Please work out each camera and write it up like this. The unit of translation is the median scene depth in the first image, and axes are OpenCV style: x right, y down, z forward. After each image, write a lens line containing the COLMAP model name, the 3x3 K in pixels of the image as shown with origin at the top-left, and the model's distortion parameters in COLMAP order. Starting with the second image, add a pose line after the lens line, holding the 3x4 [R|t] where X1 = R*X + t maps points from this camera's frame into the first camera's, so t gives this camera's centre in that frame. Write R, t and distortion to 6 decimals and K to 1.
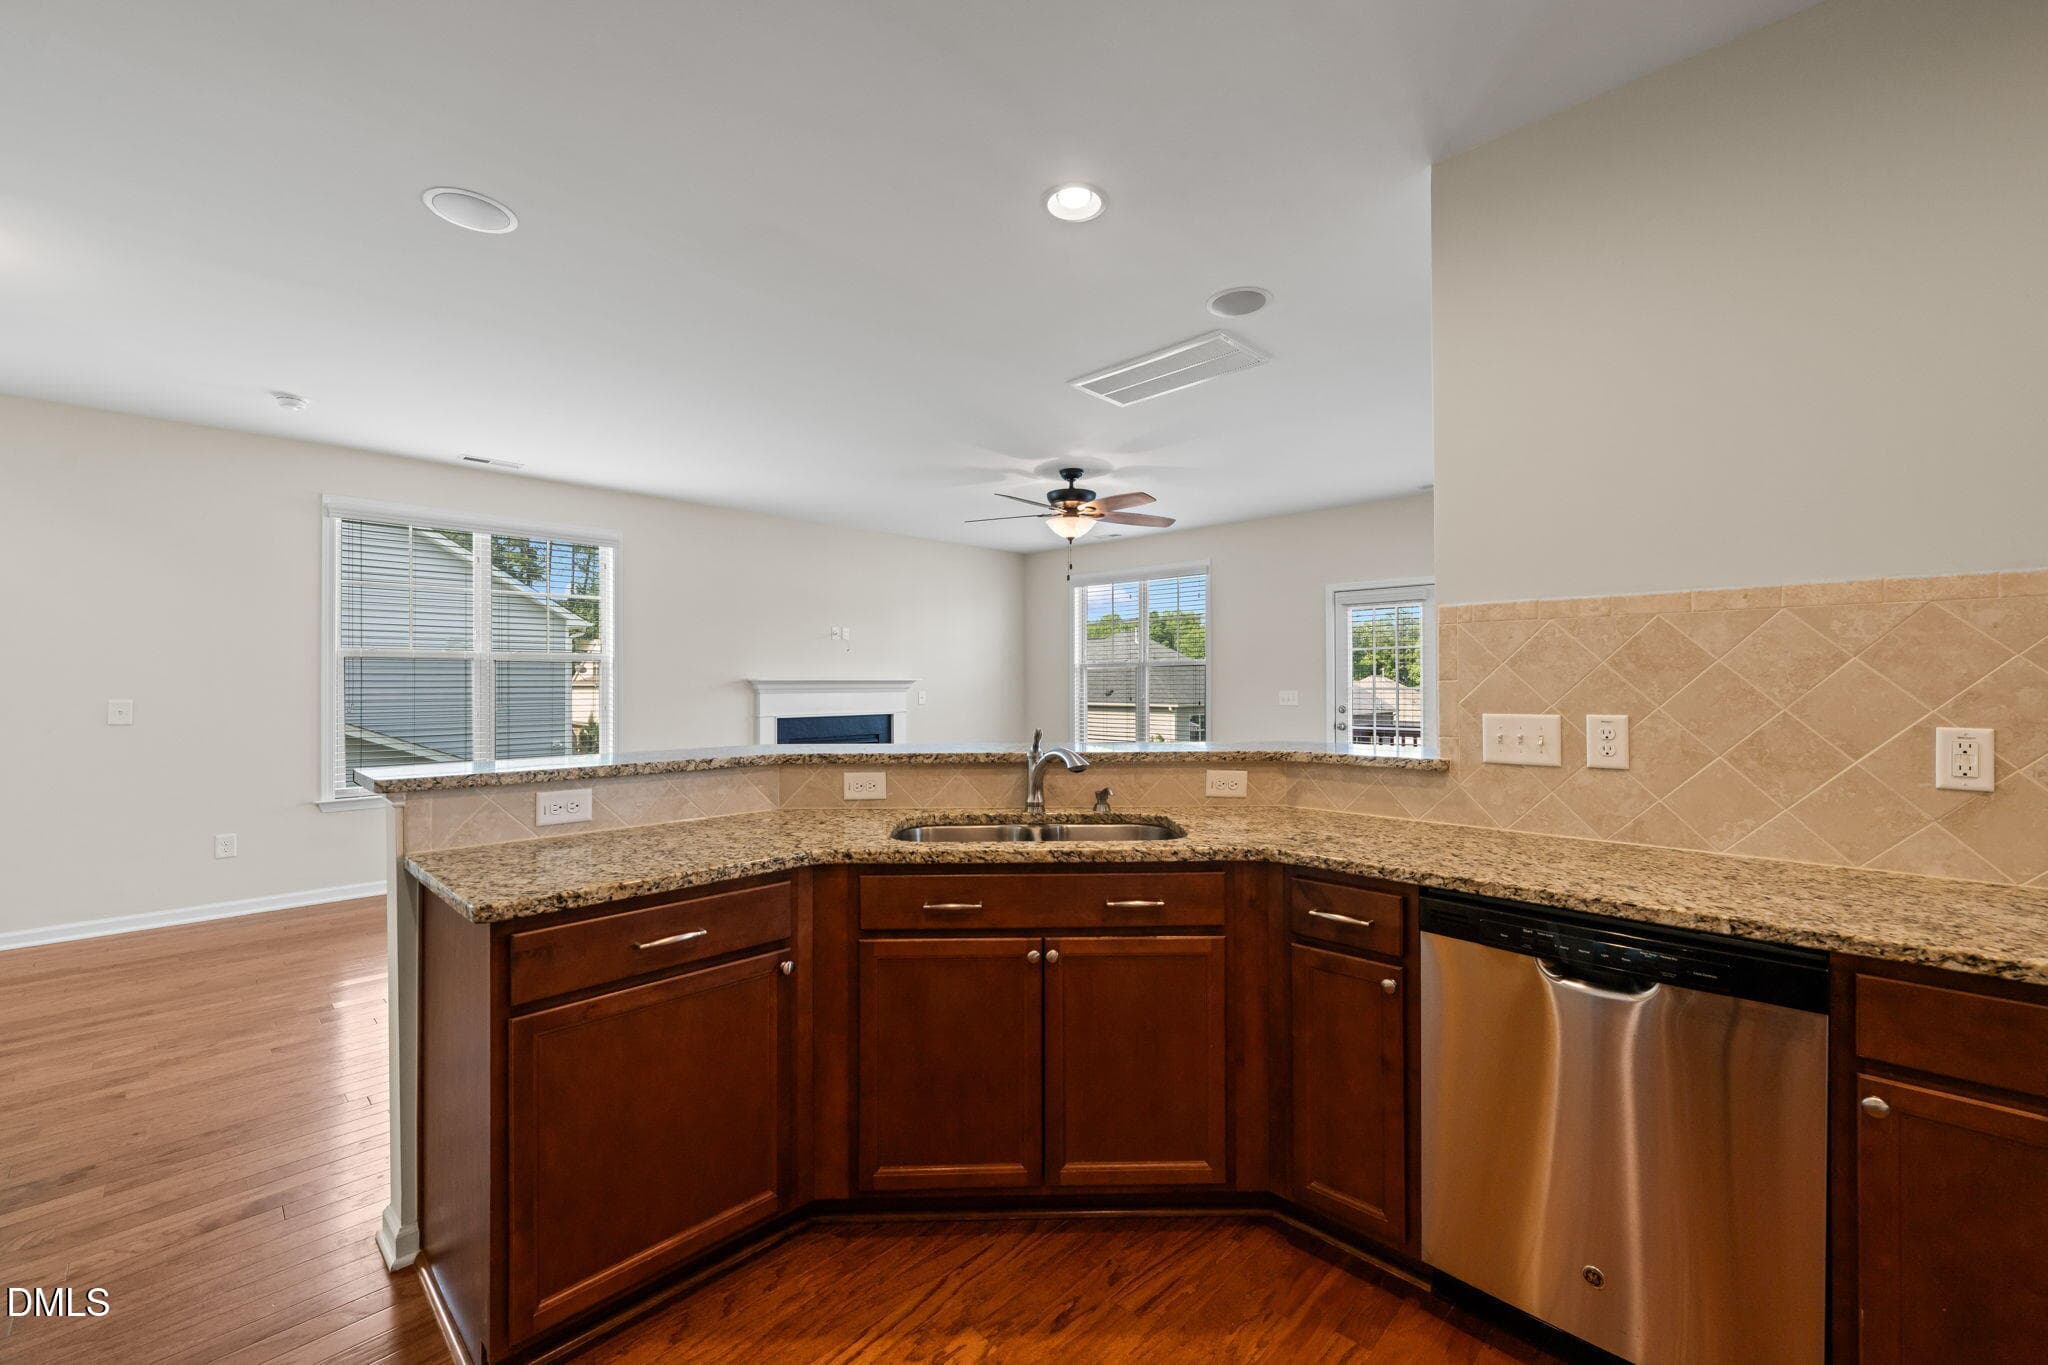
lens RADIAL K [[837.7, 0, 1024.0], [0, 837.7, 682.5], [0, 0, 1]] dist [-0.001379, -0.000181]
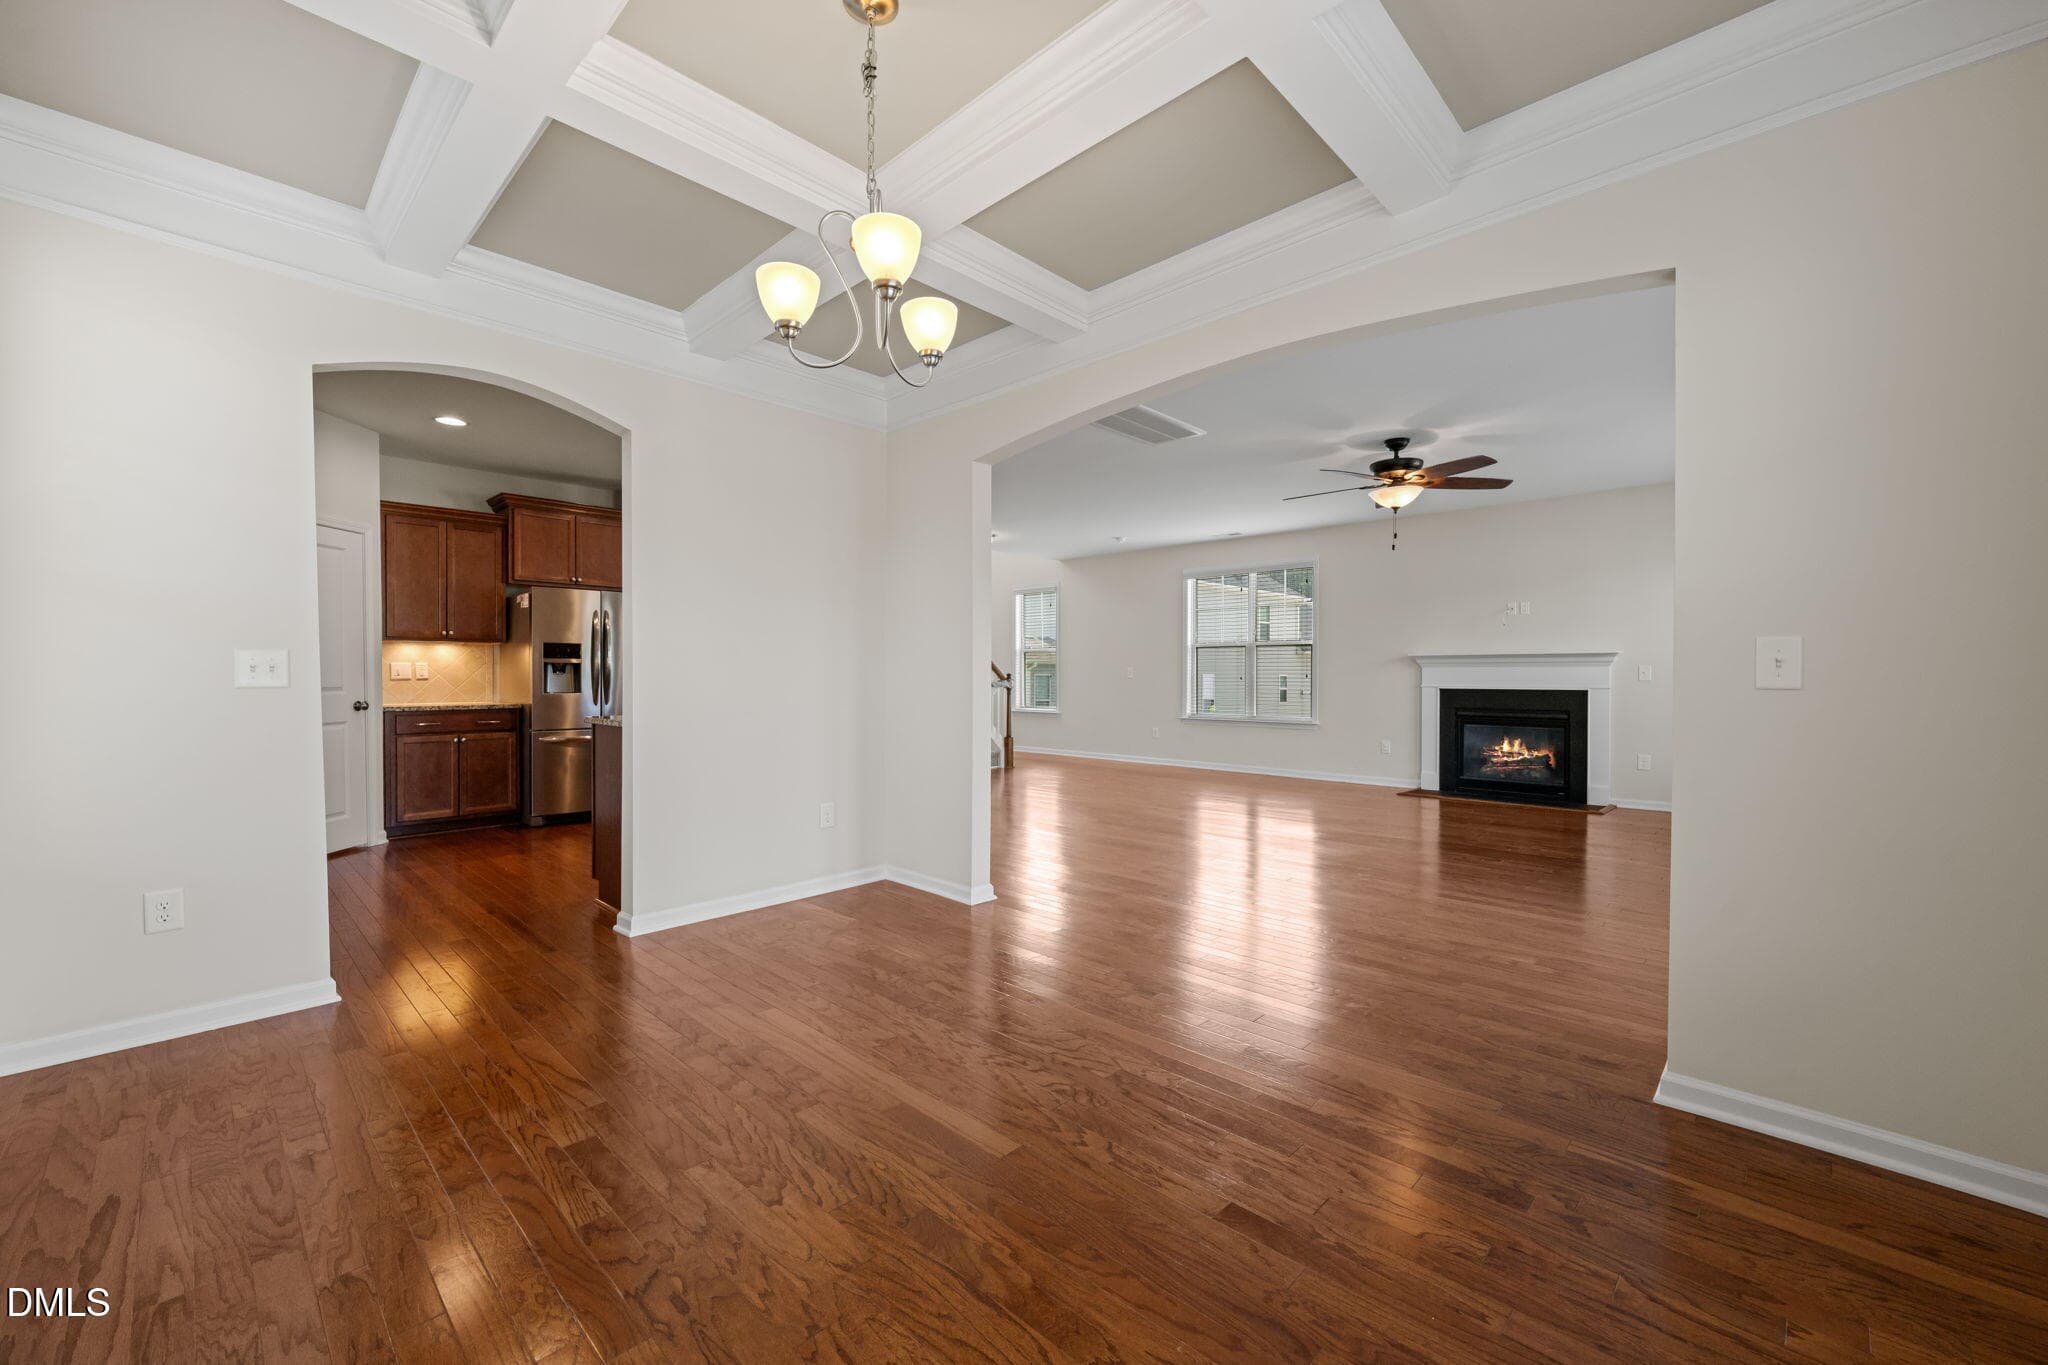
lens RADIAL K [[828.1, 0, 1003.6], [0, 828.1, 676.4], [0, 0, 1]] dist [0.000390, -0.000095]
pose [[-0.028621, 0.002865, -0.999586, 2.965350], [-0.002972, 0.999991, 0.002951, 0.084334], [0.999586, 0.003056, -0.028612, 1.532819]]
